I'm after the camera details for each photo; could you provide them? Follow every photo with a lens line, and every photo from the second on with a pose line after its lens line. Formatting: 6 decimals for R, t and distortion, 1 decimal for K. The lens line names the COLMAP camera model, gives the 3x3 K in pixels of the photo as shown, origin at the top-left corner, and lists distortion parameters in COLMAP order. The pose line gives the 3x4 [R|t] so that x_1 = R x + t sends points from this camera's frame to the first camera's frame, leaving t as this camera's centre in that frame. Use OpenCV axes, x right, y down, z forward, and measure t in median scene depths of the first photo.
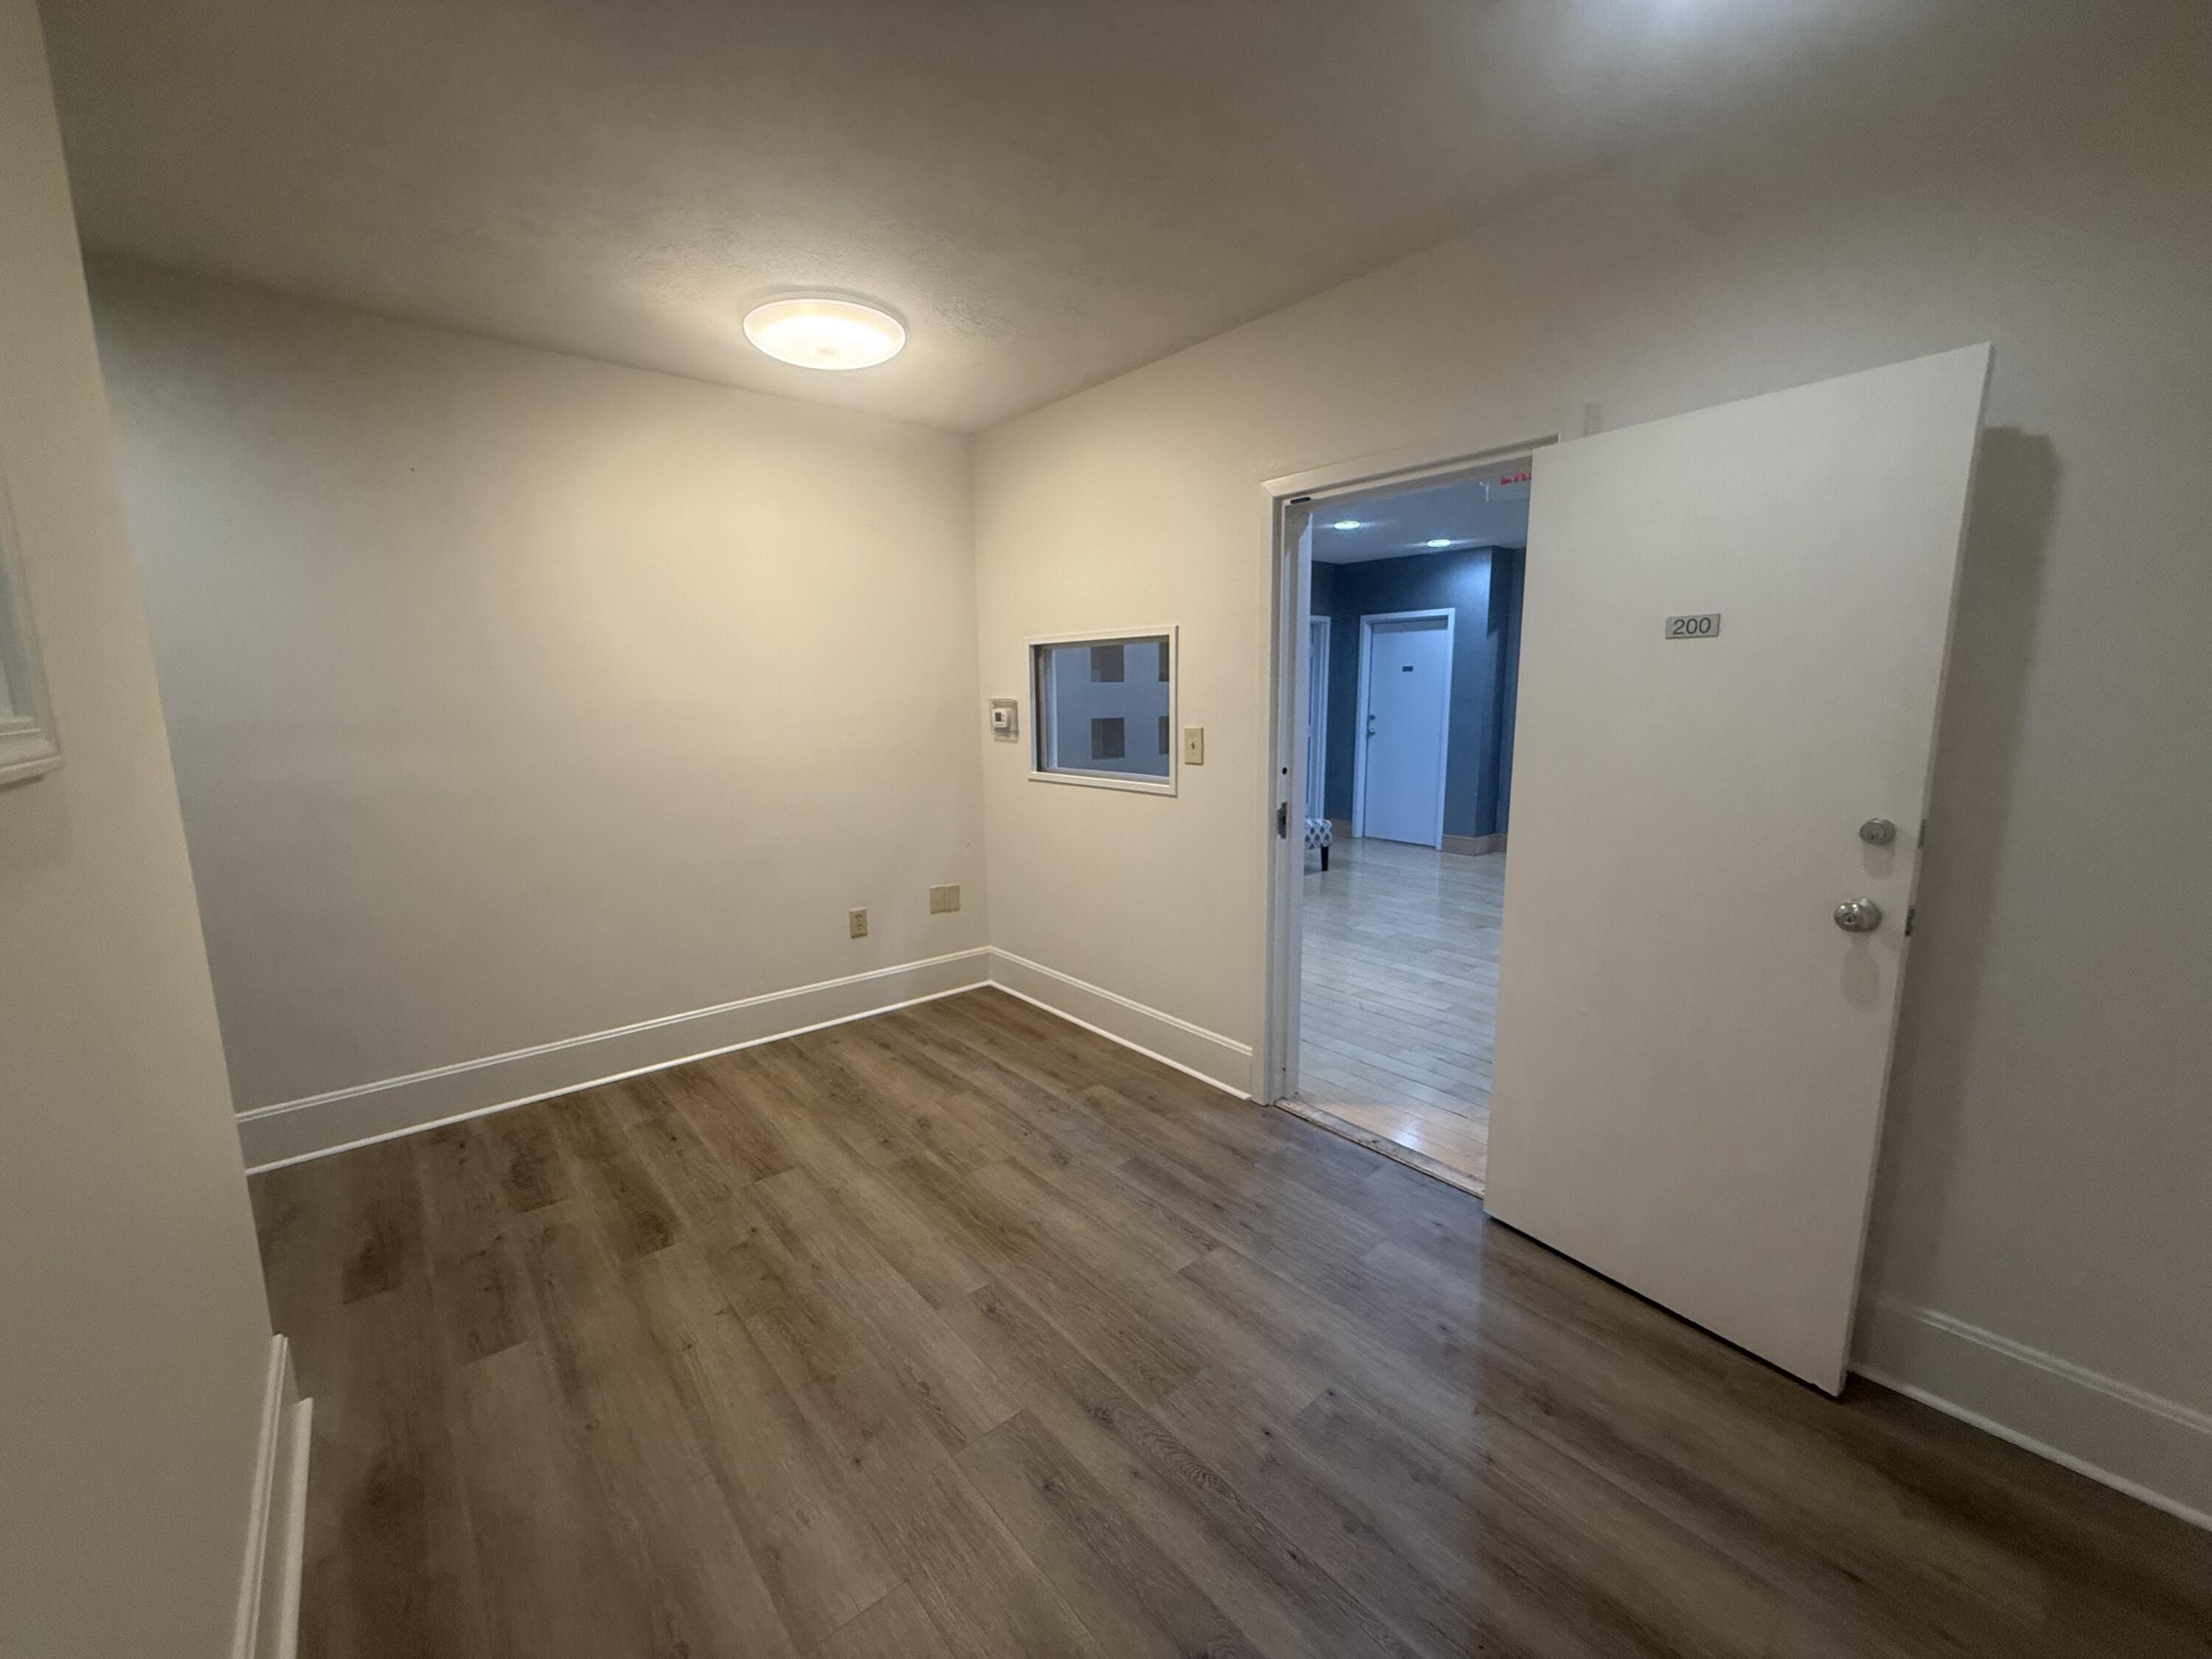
lens RADIAL K [[879.3, 0, 1105.6], [0, 879.3, 833.3], [0, 0, 1]] dist [-0.003101, -0.000092]
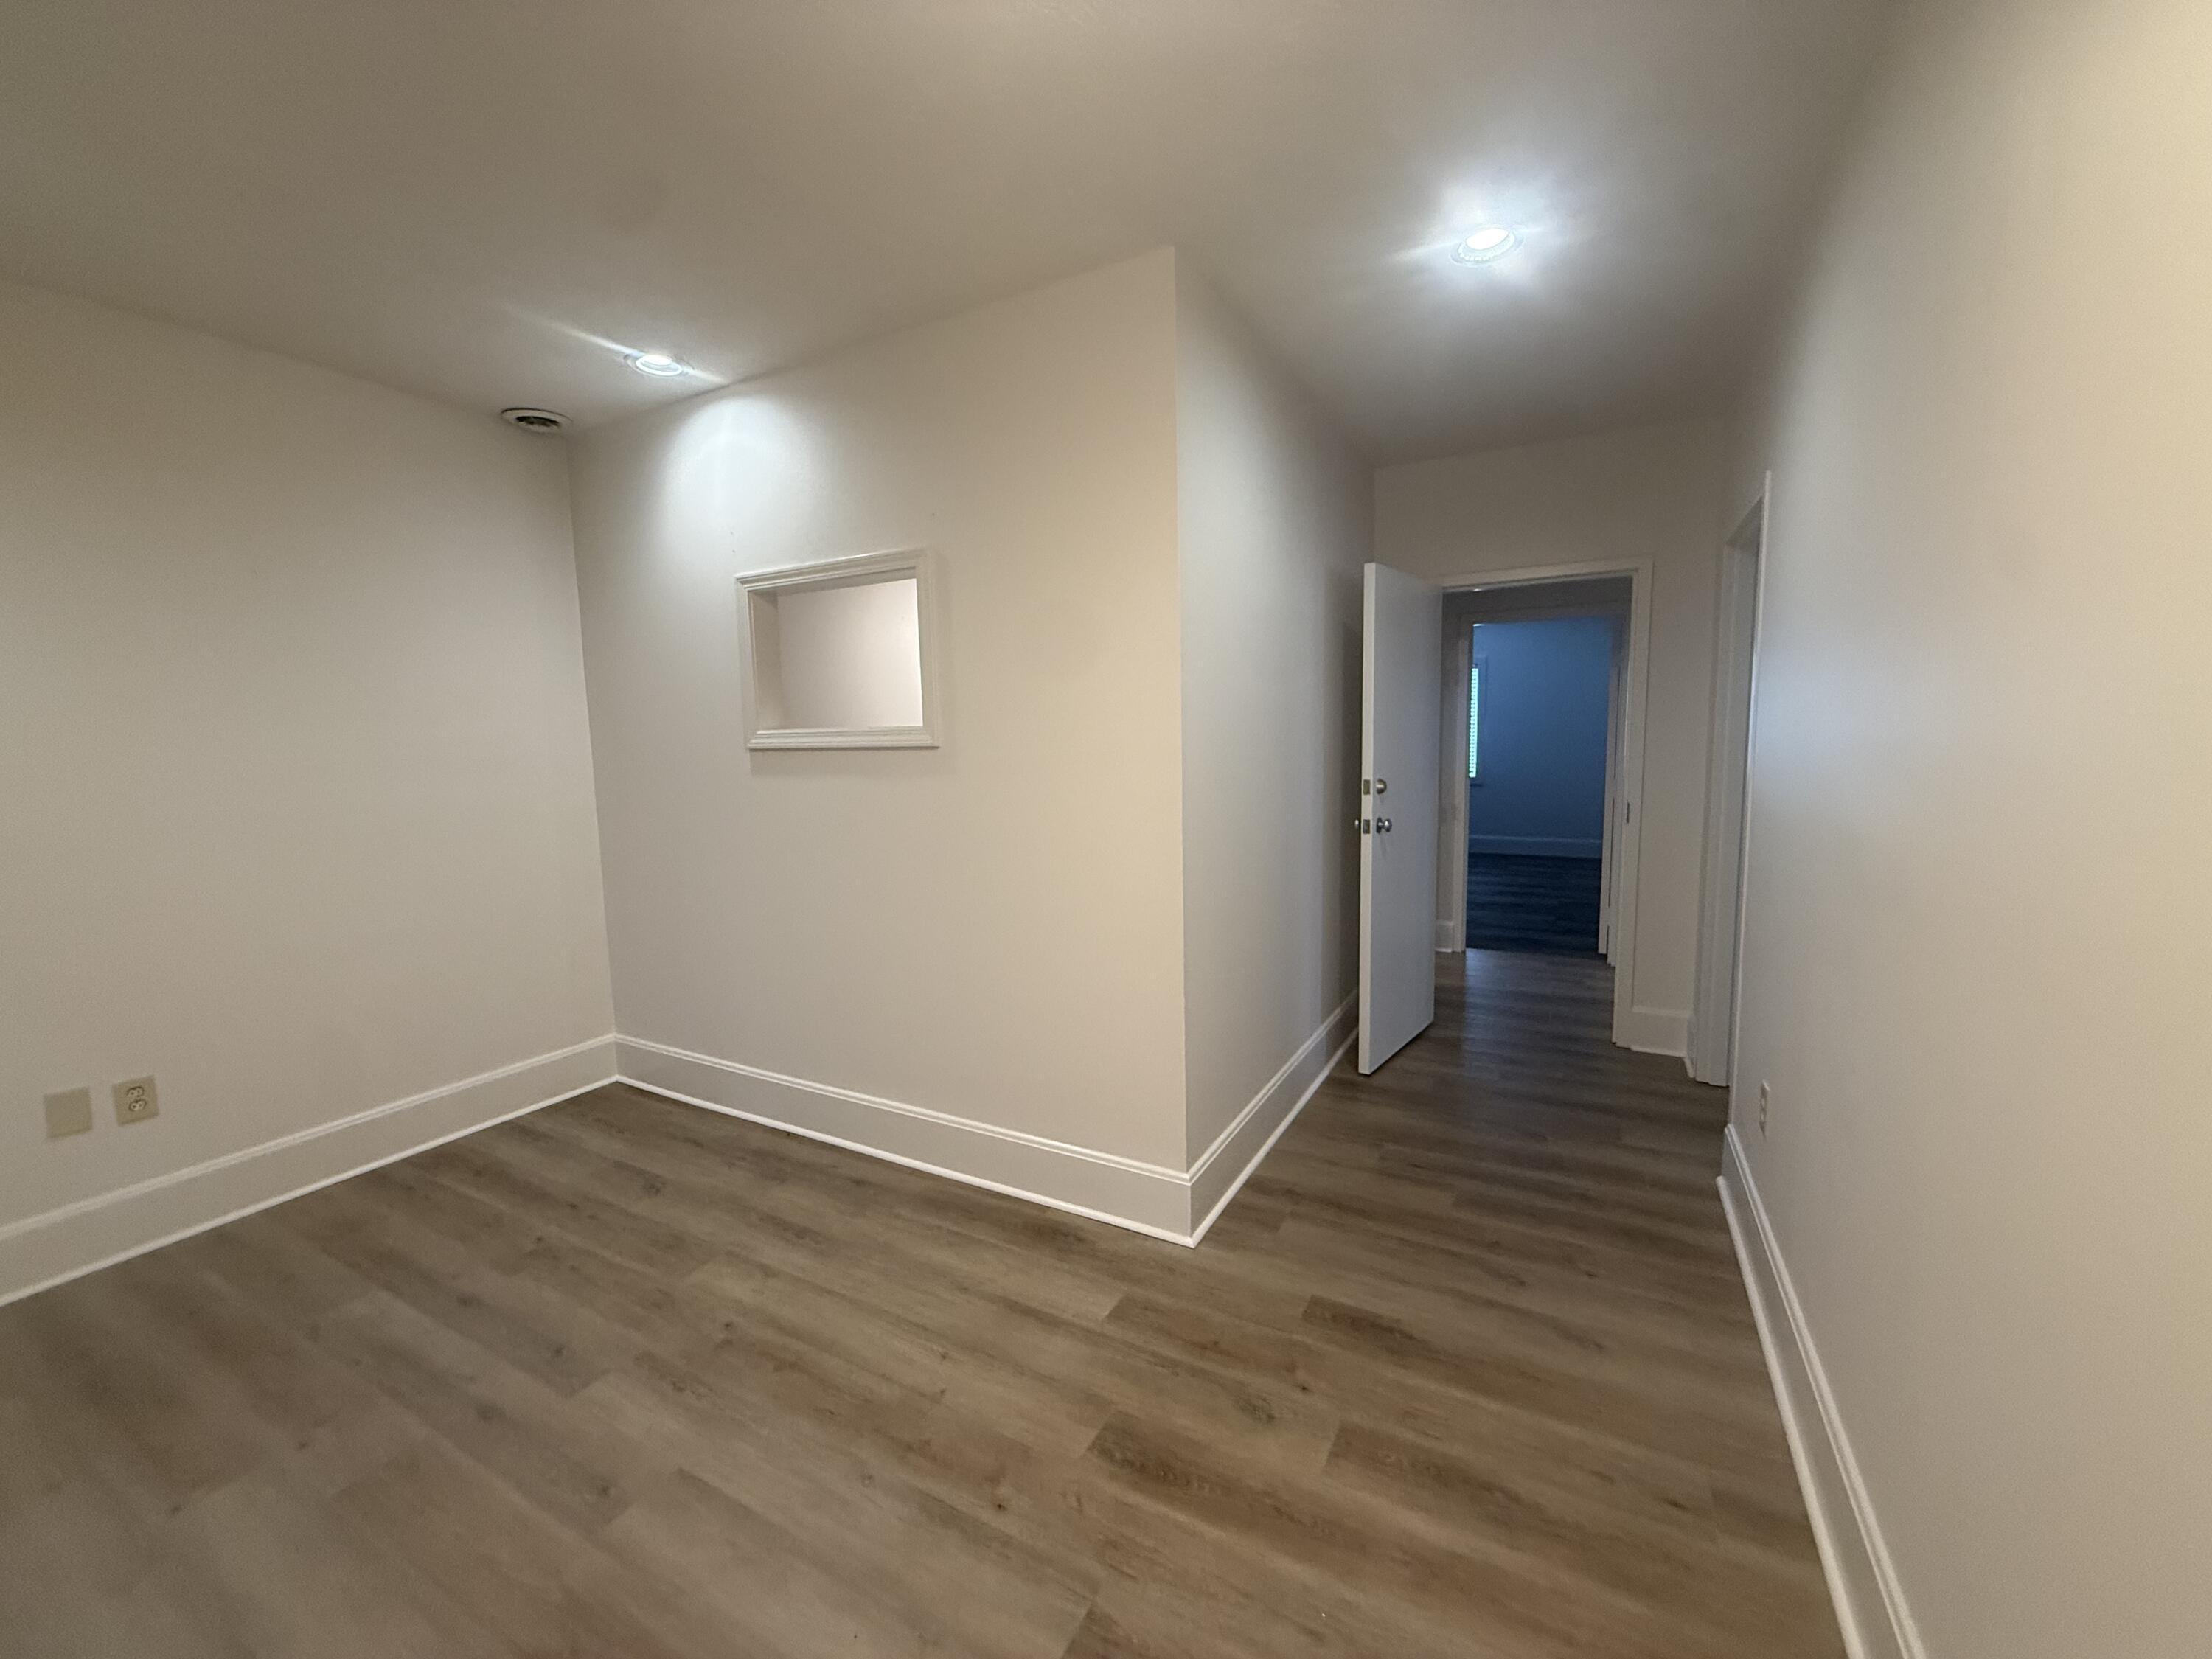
lens RADIAL K [[879.3, 0, 1108.7], [0, 879.3, 831.9], [0, 0, 1]] dist [-0.003101, -0.000092]
pose [[-0.935147, 0.057663, -0.349535, -0.317519], [-0.034973, 0.966817, 0.253063, -0.250088], [0.352529, 0.248876, -0.902100, 1.742404]]
